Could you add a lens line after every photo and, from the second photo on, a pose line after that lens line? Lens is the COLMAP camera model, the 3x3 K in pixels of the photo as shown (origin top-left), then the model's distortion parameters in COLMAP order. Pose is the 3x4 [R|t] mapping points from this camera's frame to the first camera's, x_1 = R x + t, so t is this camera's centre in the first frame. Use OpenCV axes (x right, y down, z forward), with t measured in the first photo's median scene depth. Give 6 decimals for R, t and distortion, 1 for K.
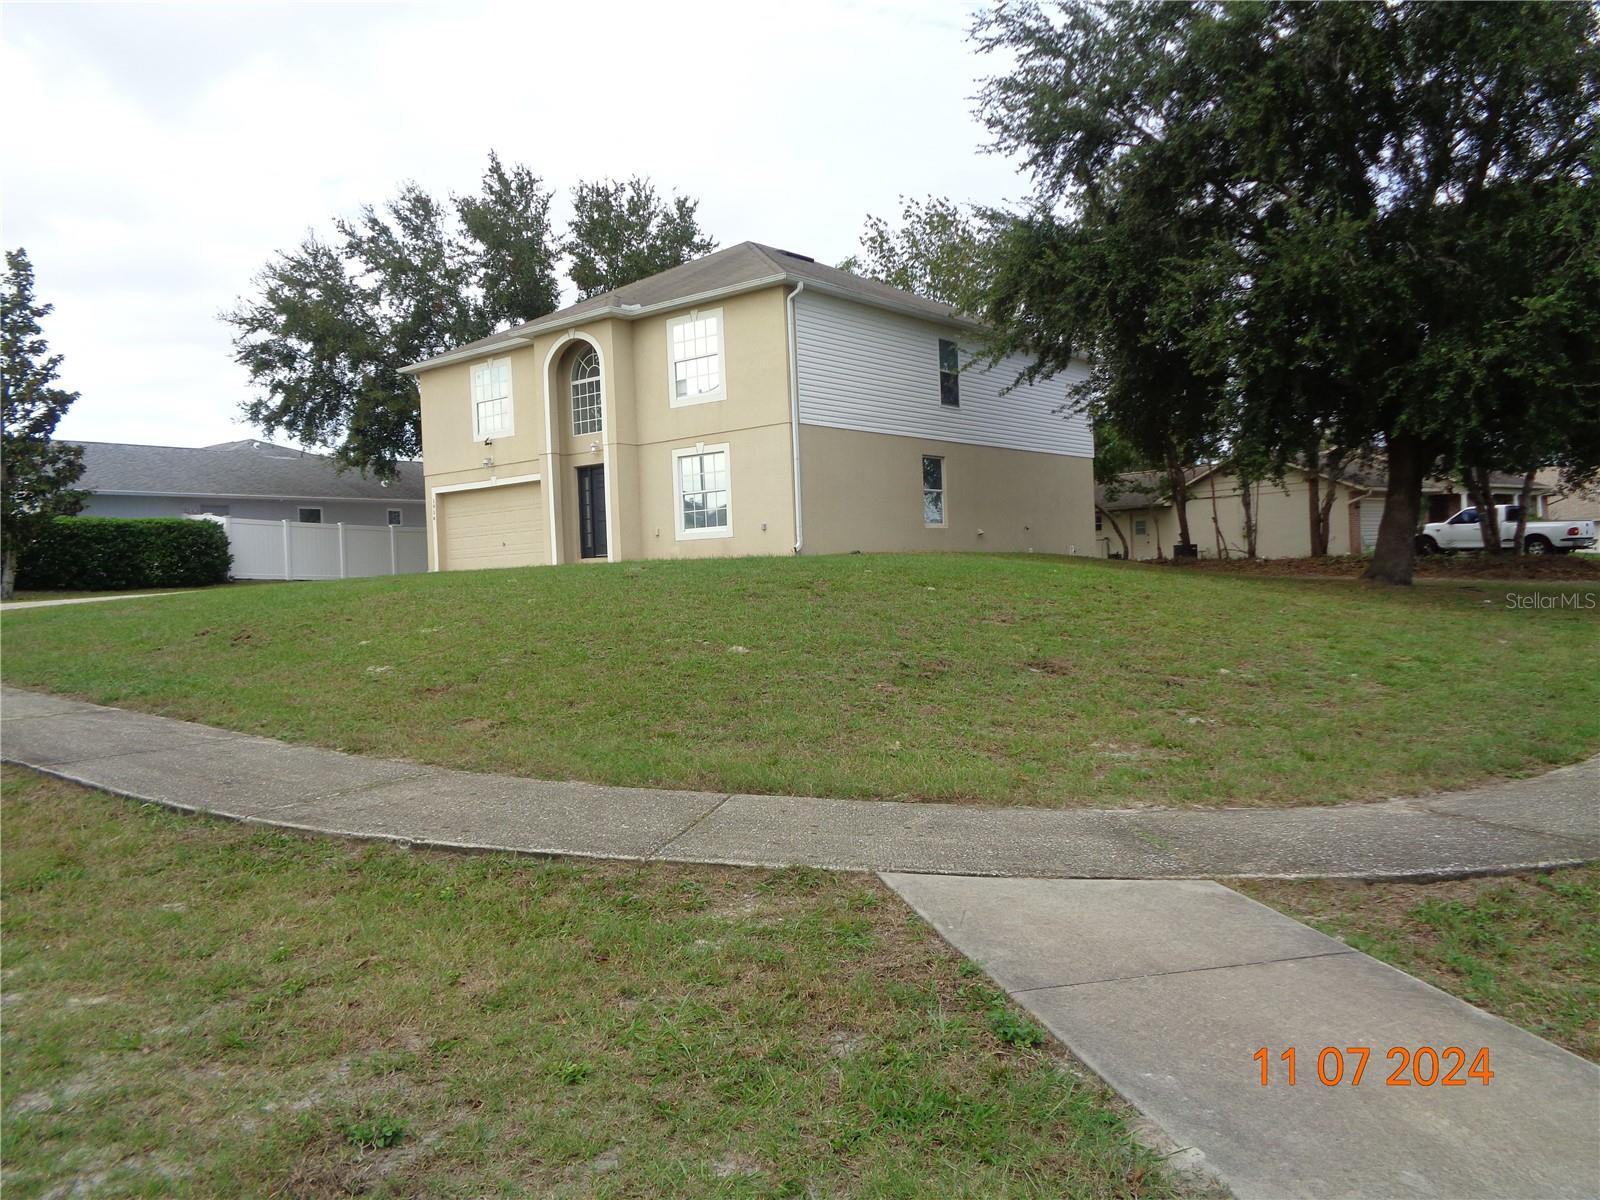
lens RADIAL K [[1203.3, 0, 807.4], [0, 1203.3, 595.4], [0, 0, 1]] dist [-0.000365, 0.013101]
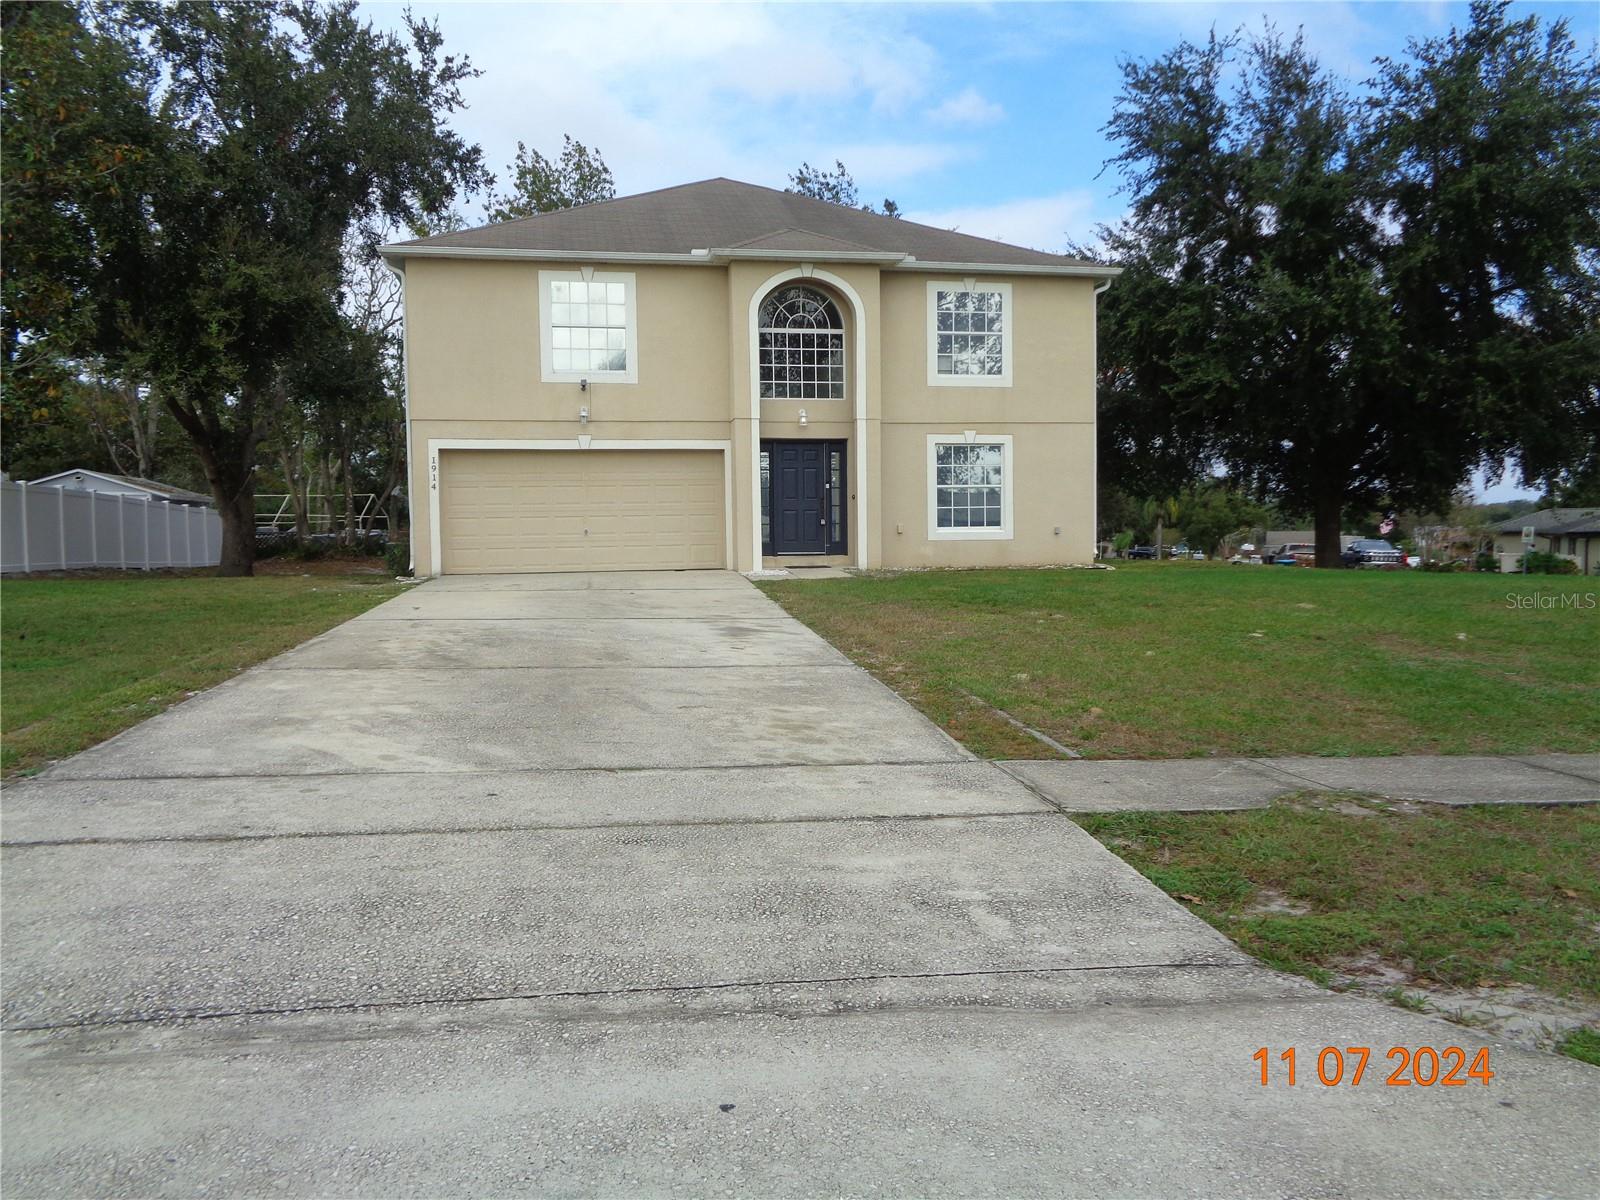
lens RADIAL K [[1203.3, 0, 807.4], [0, 1203.3, 595.4], [0, 0, 1]] dist [-0.000365, 0.013101]
pose [[0.696097, 0.045222, 0.716522, -0.749206], [0.002487, 0.997856, -0.065394, 0.046412], [-0.717943, 0.047303, 0.694493, 0.463882]]
